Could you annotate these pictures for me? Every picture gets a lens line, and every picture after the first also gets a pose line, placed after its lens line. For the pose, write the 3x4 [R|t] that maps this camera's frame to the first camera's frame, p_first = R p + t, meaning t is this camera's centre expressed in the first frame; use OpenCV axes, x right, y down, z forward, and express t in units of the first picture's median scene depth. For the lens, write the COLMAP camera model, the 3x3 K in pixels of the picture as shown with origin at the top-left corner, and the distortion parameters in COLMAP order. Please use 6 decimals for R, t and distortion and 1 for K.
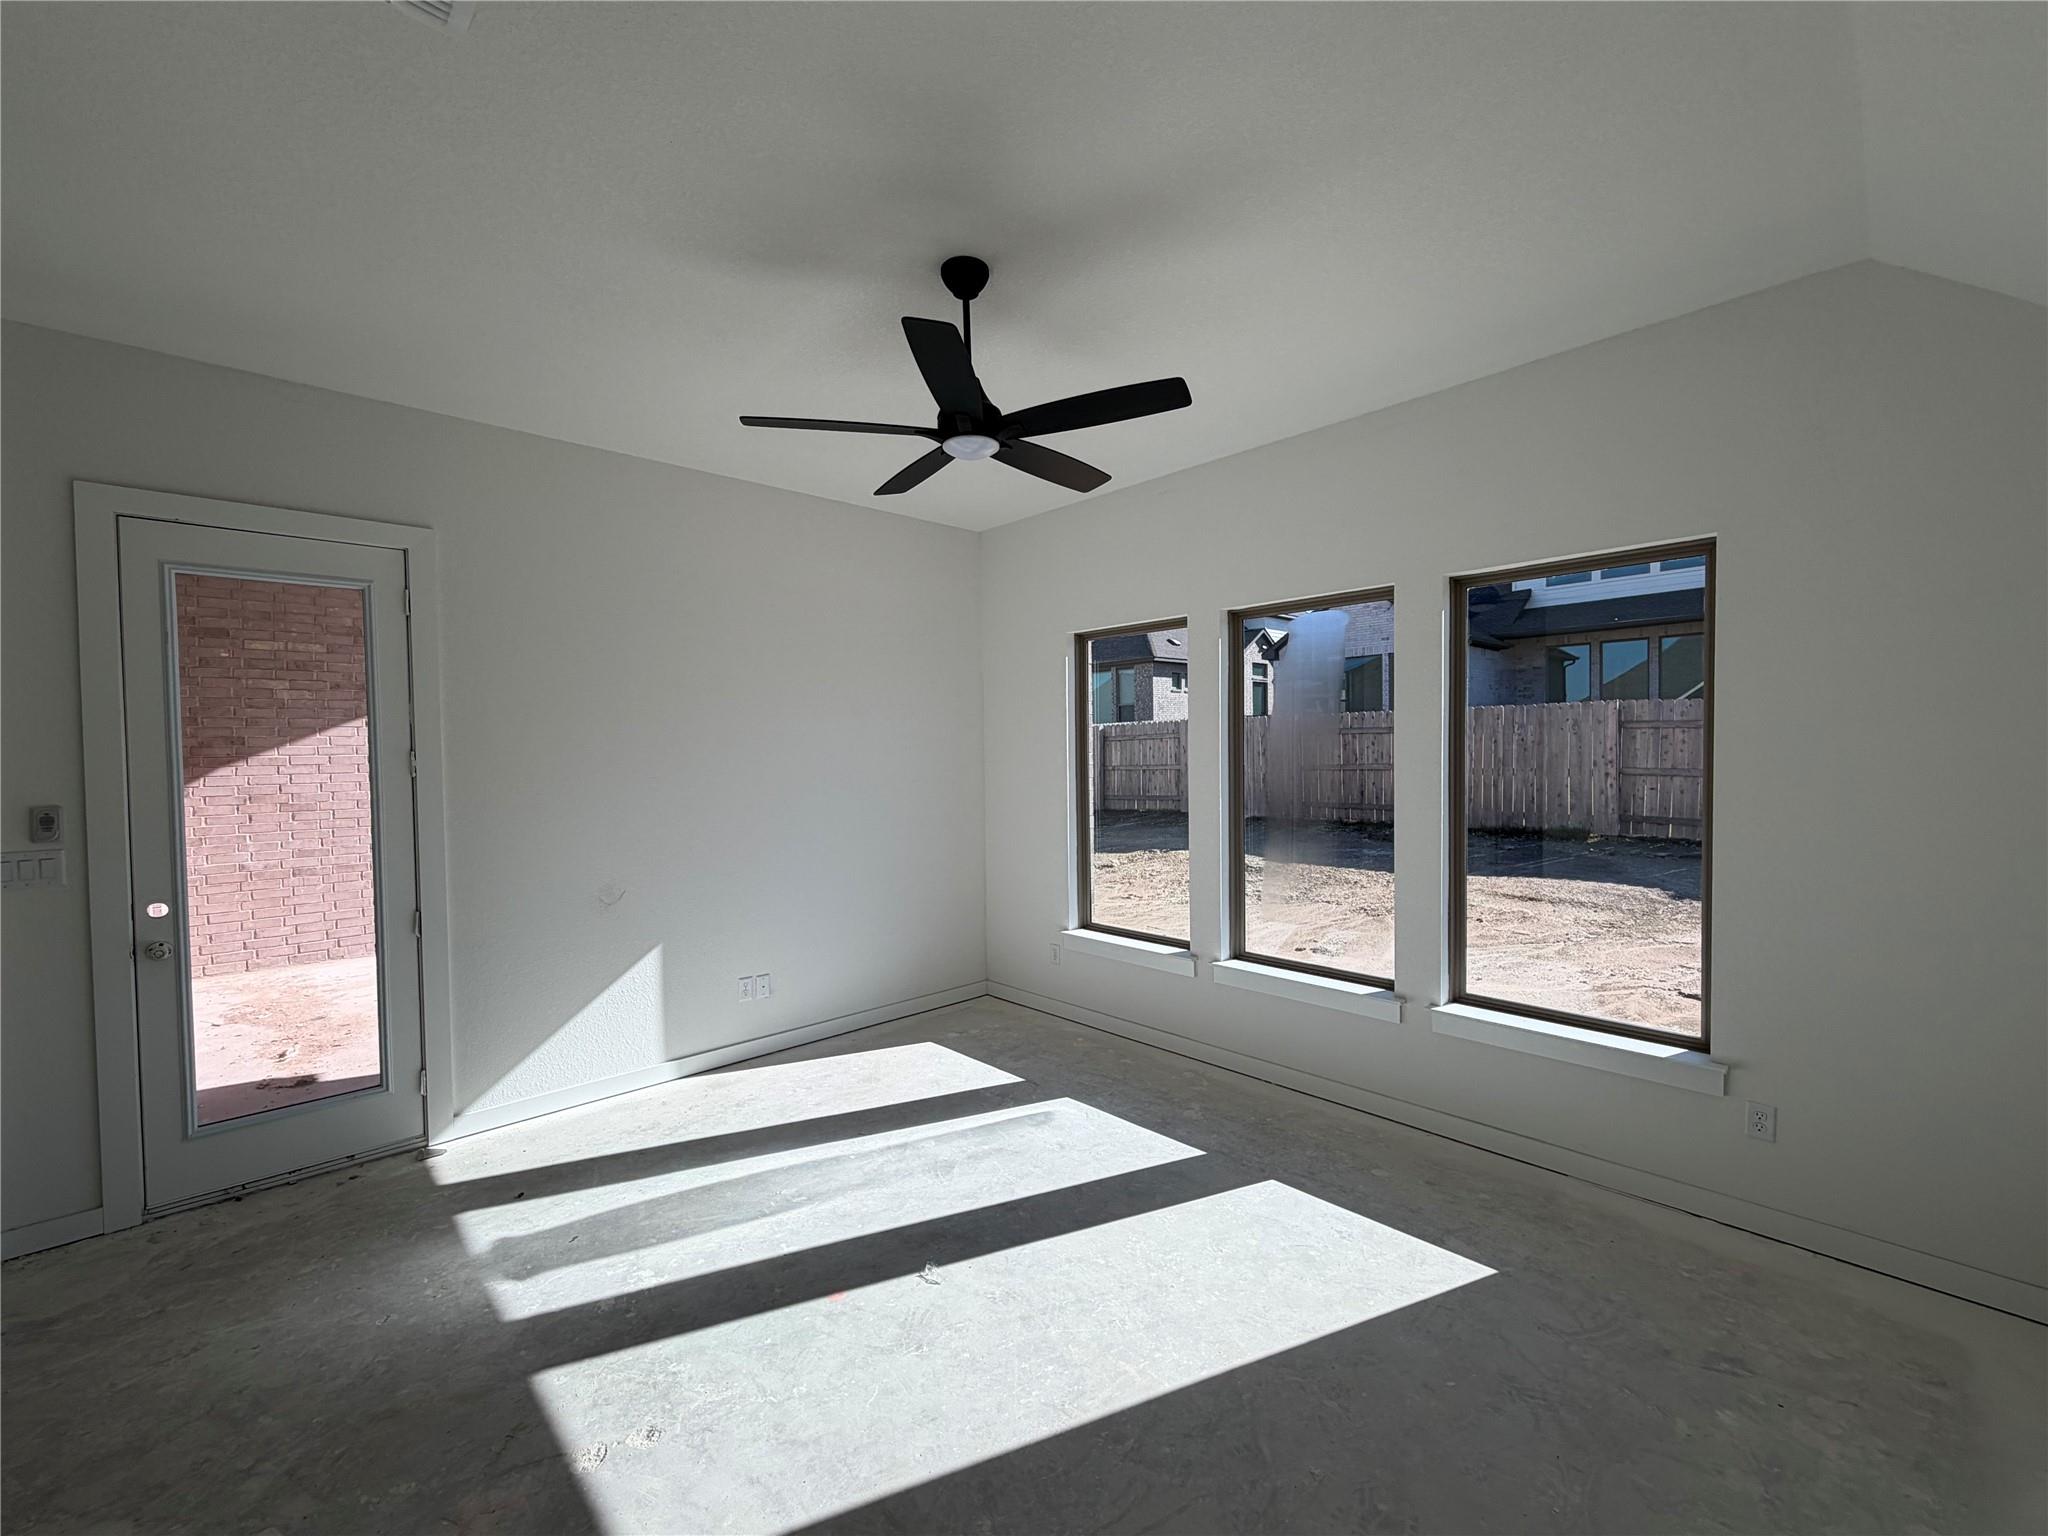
lens RADIAL K [[845.5, 0, 1043.5], [0, 845.5, 764.9], [0, 0, 1]] dist [0.003578, -0.001281]
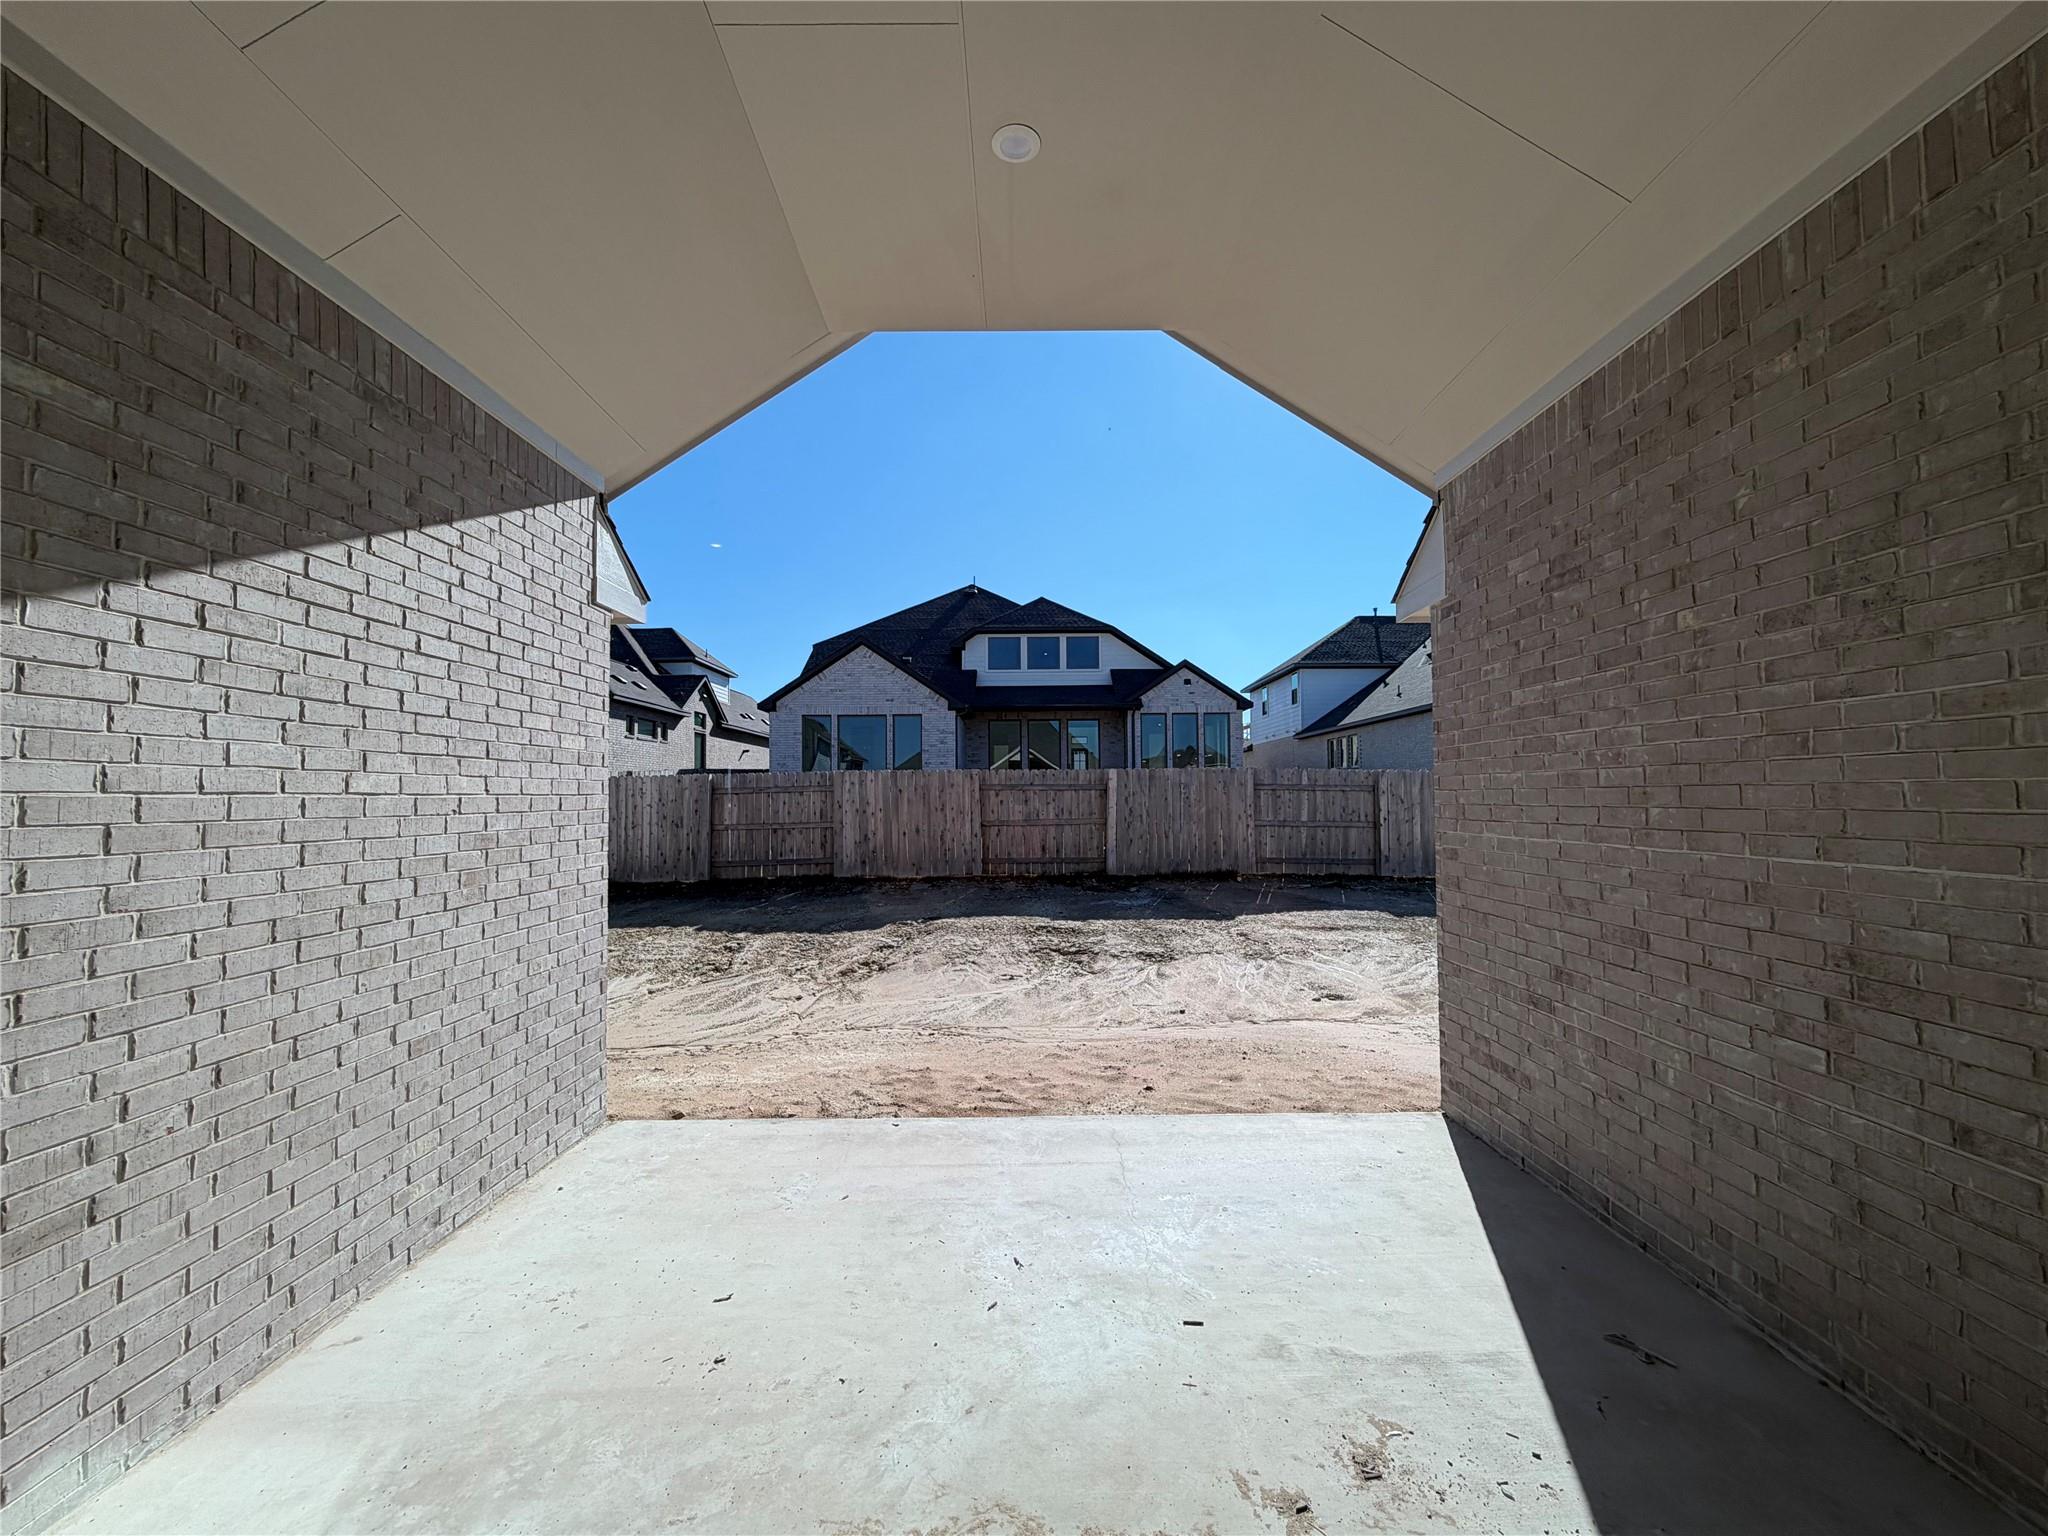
lens RADIAL K [[845.5, 0, 1017.2], [0, 845.5, 777.9], [0, 0, 1]] dist [0.003578, -0.001281]
pose [[0.694697, 0.030069, 0.718673, -0.477785], [0.010092, 0.998620, -0.051537, 0.001372], [-0.719231, 0.043055, 0.693435, 0.370986]]
